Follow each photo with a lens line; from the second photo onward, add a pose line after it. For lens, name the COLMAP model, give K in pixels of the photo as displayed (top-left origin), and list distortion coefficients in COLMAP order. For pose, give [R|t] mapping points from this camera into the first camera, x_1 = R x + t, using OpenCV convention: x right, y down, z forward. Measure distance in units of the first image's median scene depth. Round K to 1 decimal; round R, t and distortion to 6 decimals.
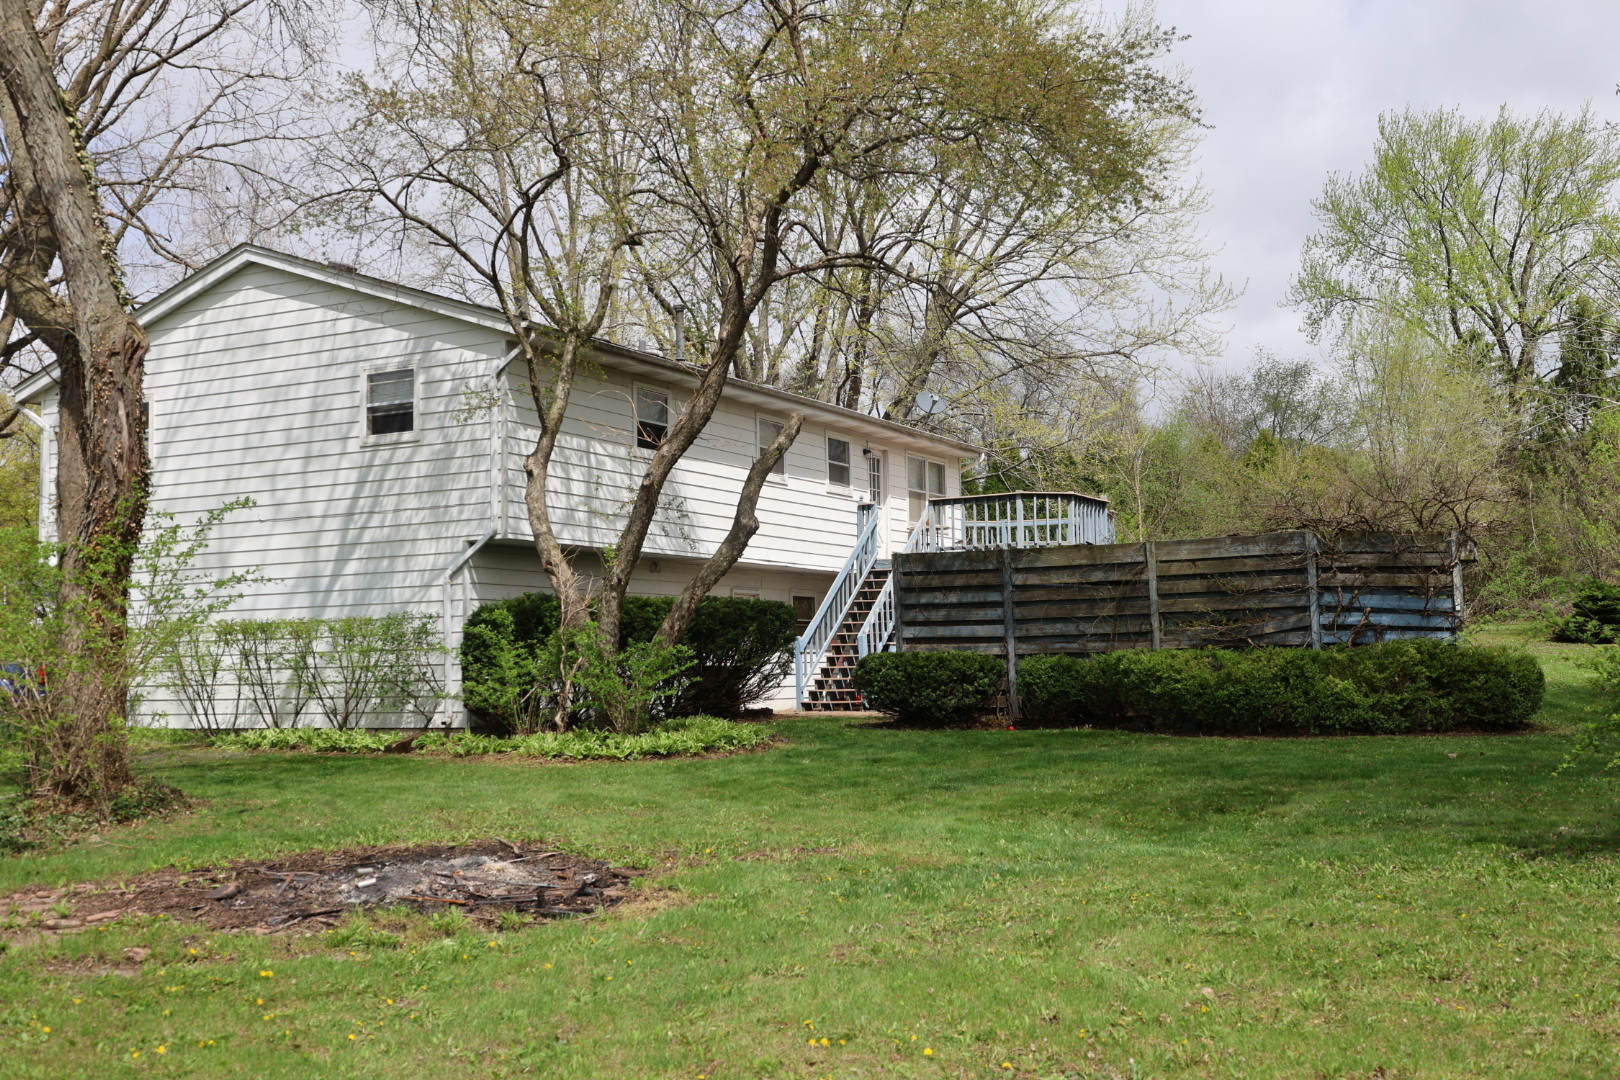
lens RADIAL K [[1756.4, 0, 810.0], [0, 1756.4, 540.0], [0, 0, 1]] dist [0.001098, 0.000494]
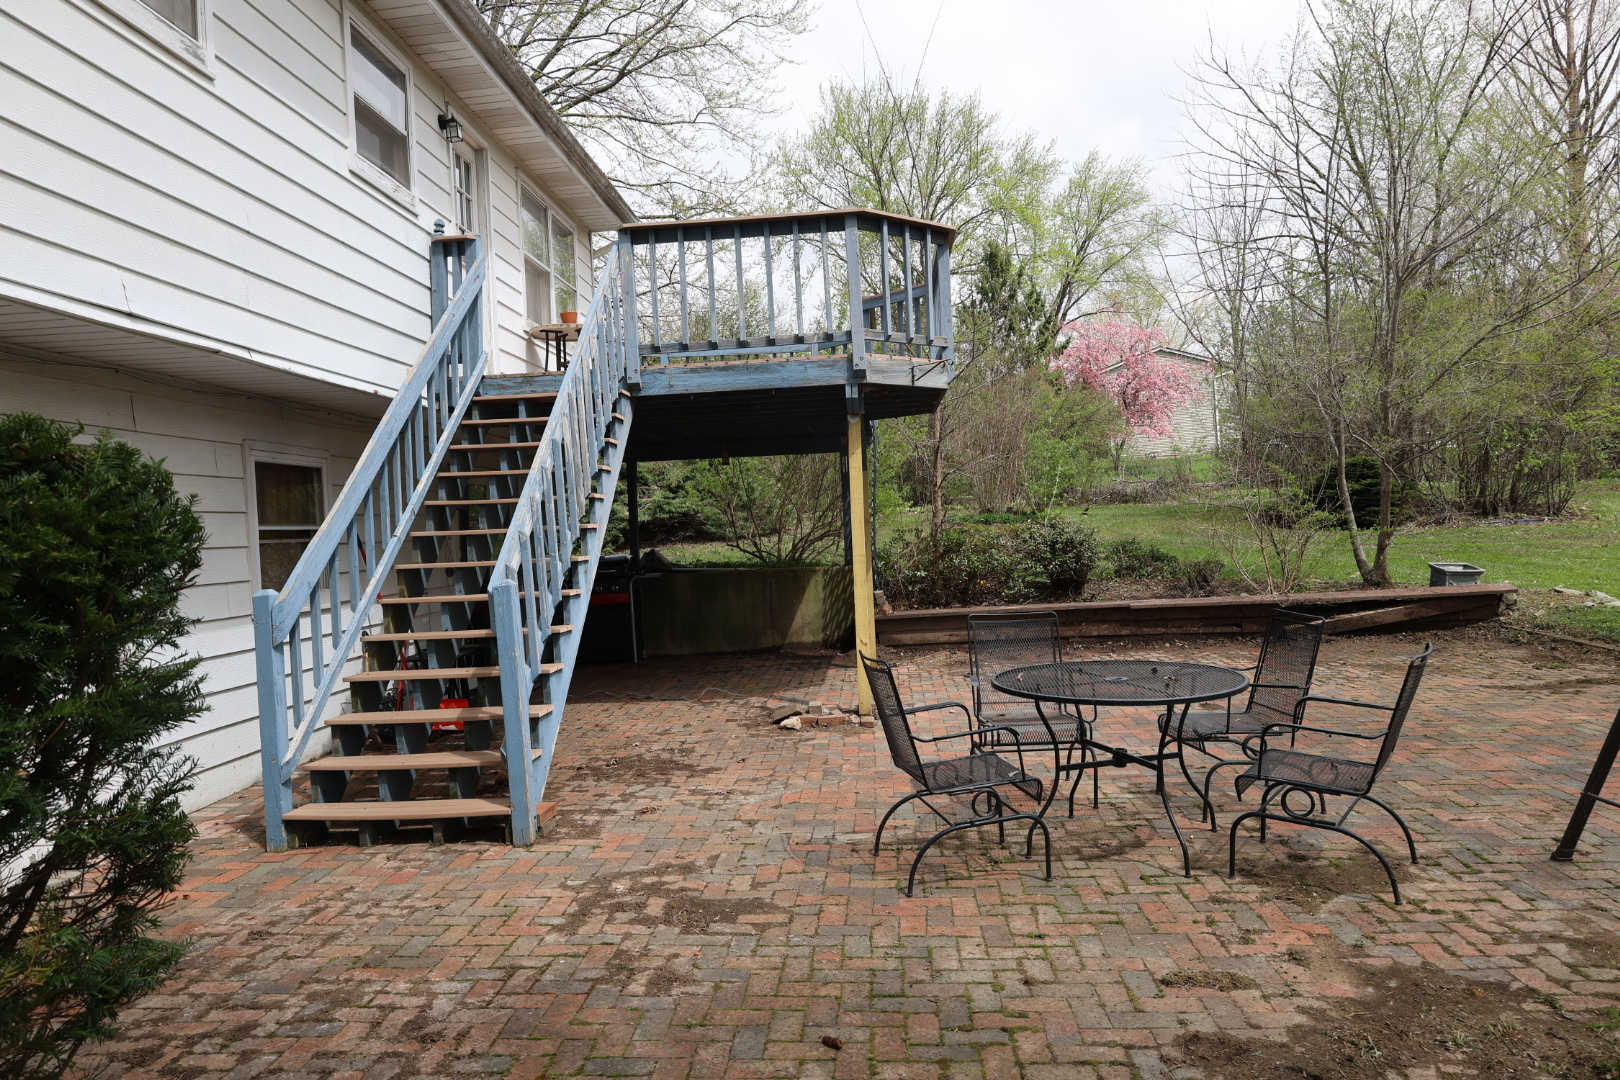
lens RADIAL K [[1115.5, 0, 810.0], [0, 1115.5, 540.0], [0, 0, 1]] dist [-0.078839, -0.000633]
pose [[0.925360, -0.060670, 0.374203, 0.009302], [0.037946, 0.996977, 0.067805, 0.035603], [-0.377185, -0.048544, 0.924865, 0.749190]]
